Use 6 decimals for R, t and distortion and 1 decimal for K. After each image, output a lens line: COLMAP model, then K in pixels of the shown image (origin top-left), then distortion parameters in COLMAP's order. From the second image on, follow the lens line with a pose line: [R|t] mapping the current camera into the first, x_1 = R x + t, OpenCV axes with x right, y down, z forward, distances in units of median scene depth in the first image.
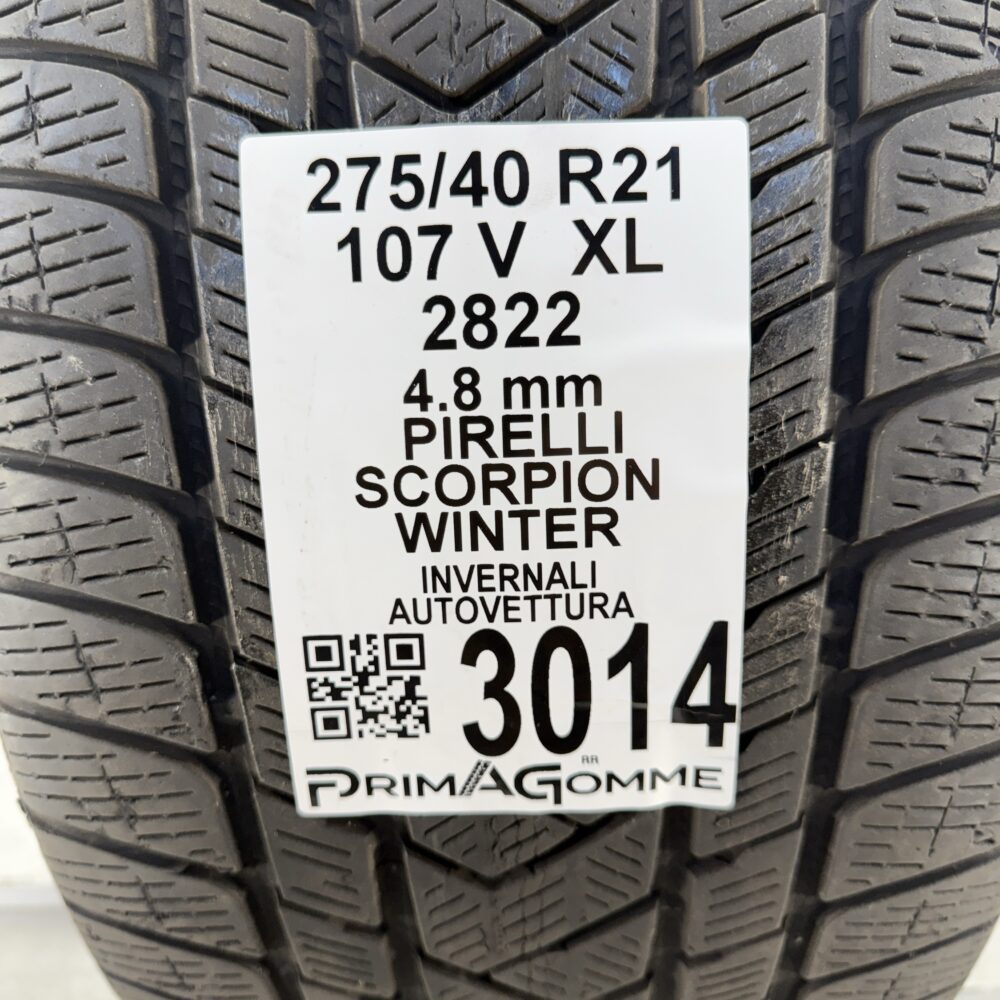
lens RADIAL K [[984.1, 0, 500.0], [0, 984.1, 500.0], [0, 0, 1]] dist [0.165827, -0.493485]
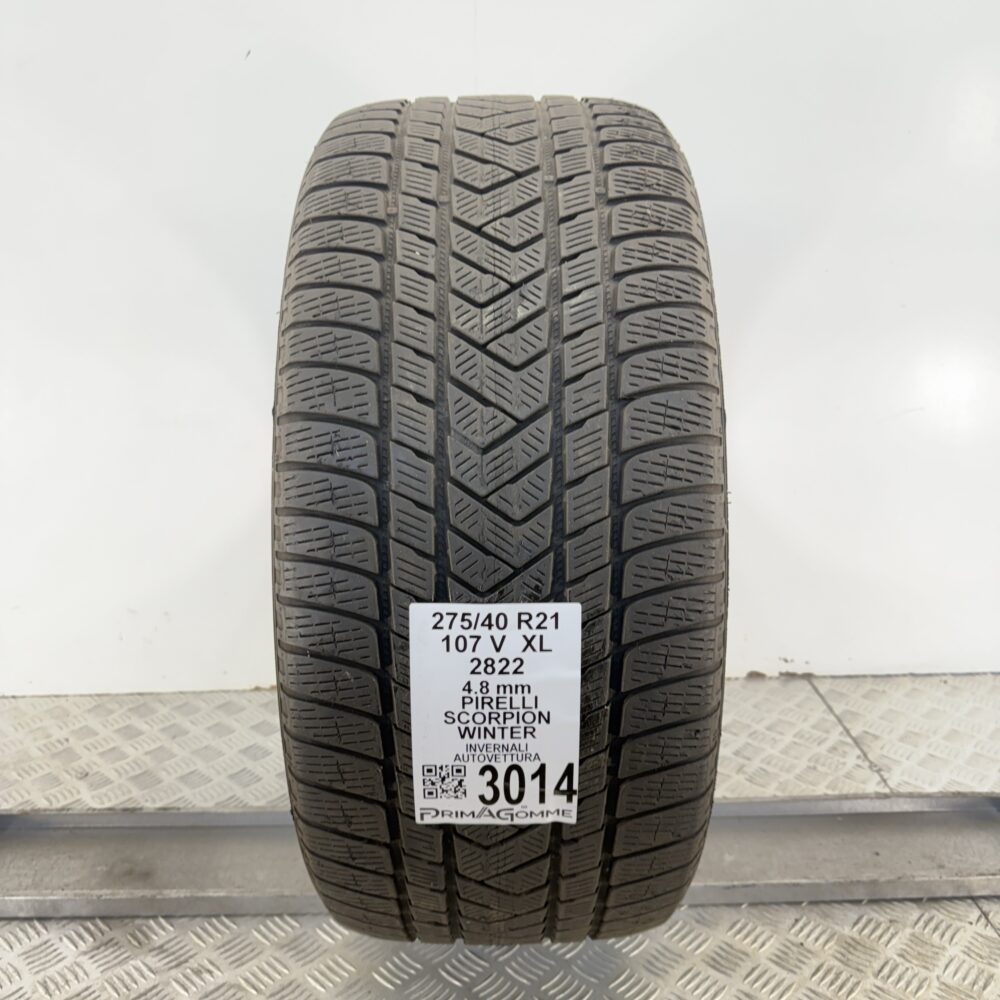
lens RADIAL K [[984.1, 0, 500.0], [0, 984.1, 500.0], [0, 0, 1]] dist [0.165827, -0.493485]
pose [[0.999257, 0.023300, 0.030712, -0.086736], [-0.026060, 0.995346, 0.092778, -0.901900], [-0.028408, -0.093509, 0.995213, -1.786214]]
